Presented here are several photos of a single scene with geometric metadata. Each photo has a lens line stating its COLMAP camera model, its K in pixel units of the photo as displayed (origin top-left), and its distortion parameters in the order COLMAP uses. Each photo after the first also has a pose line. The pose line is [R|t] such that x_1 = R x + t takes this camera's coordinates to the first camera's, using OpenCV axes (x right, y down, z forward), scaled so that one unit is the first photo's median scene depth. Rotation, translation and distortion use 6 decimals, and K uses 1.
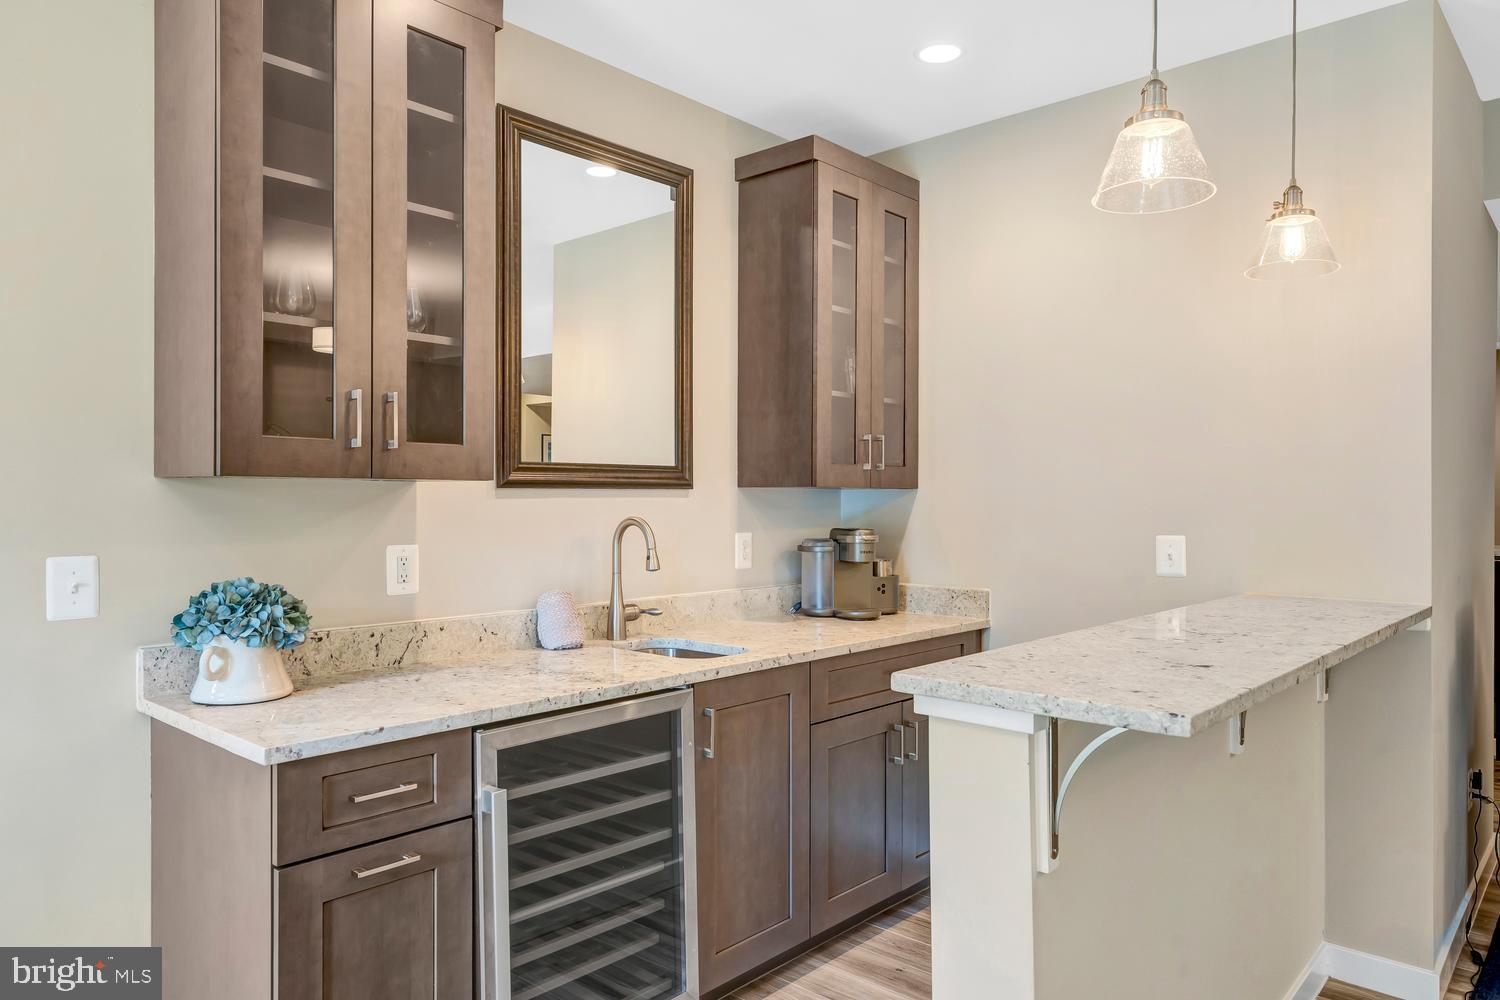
lens RADIAL K [[984.1, 0, 750.0], [0, 984.1, 500.0], [0, 0, 1]] dist [-0.000990, -0.000125]
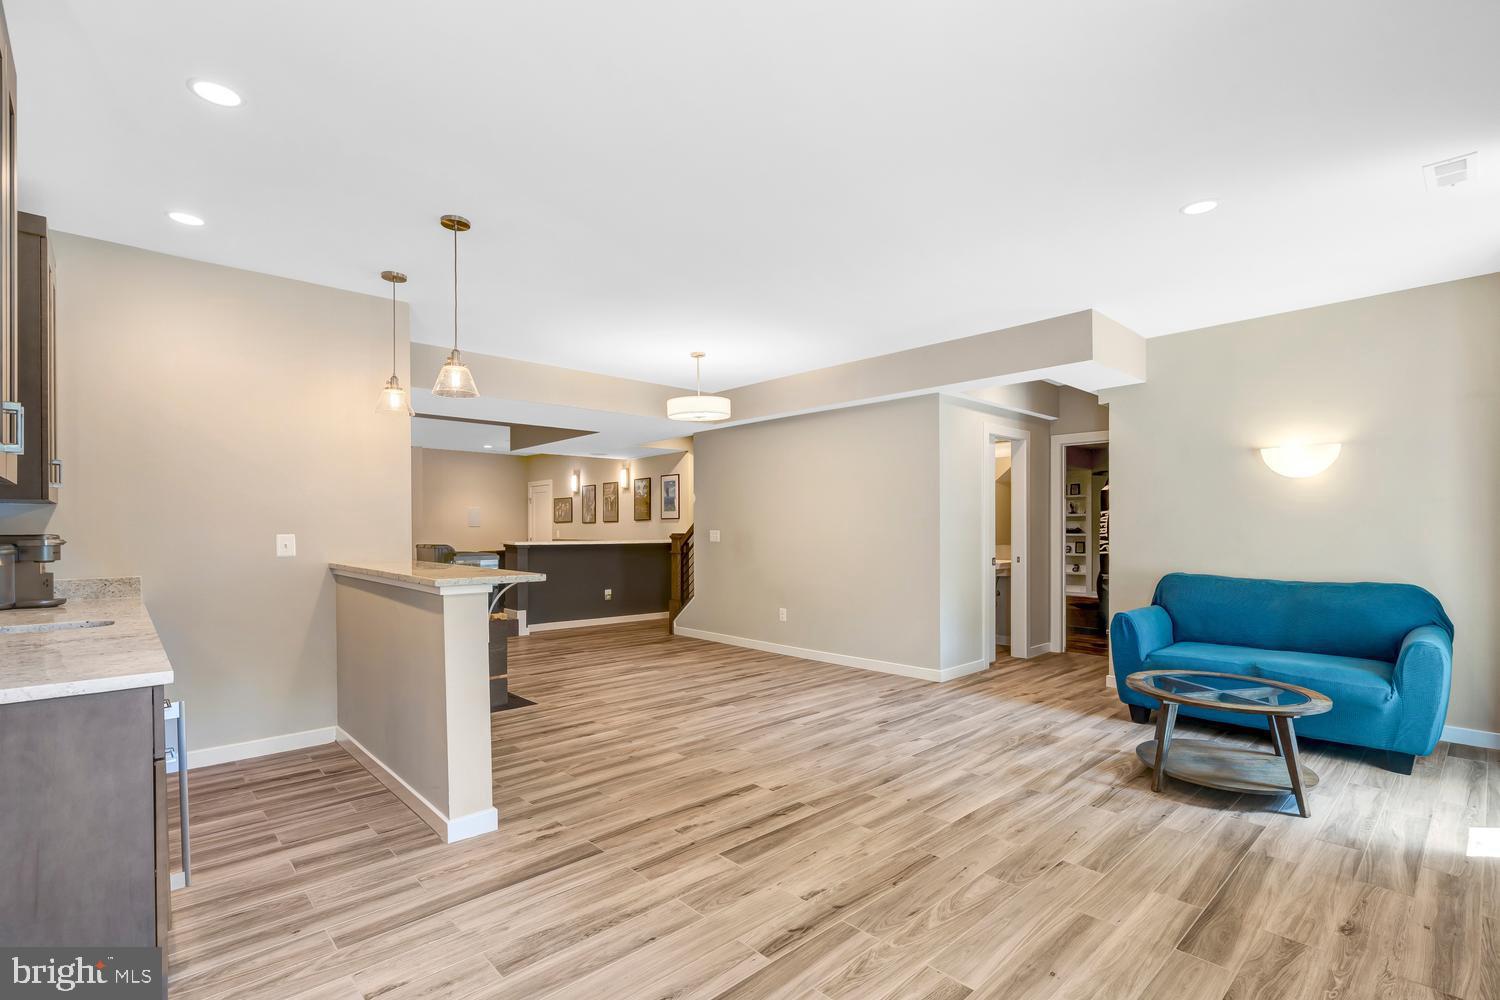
lens RADIAL K [[682.1, 0, 750.7], [0, 682.1, 526.8], [0, 0, 1]] dist [-0.005696, -0.000456]
pose [[0.086737, -0.002852, 0.996227, -0.672354], [0.000084, 0.999996, 0.002855, 0.017000], [-0.996231, -0.000164, 0.086737, 0.032028]]
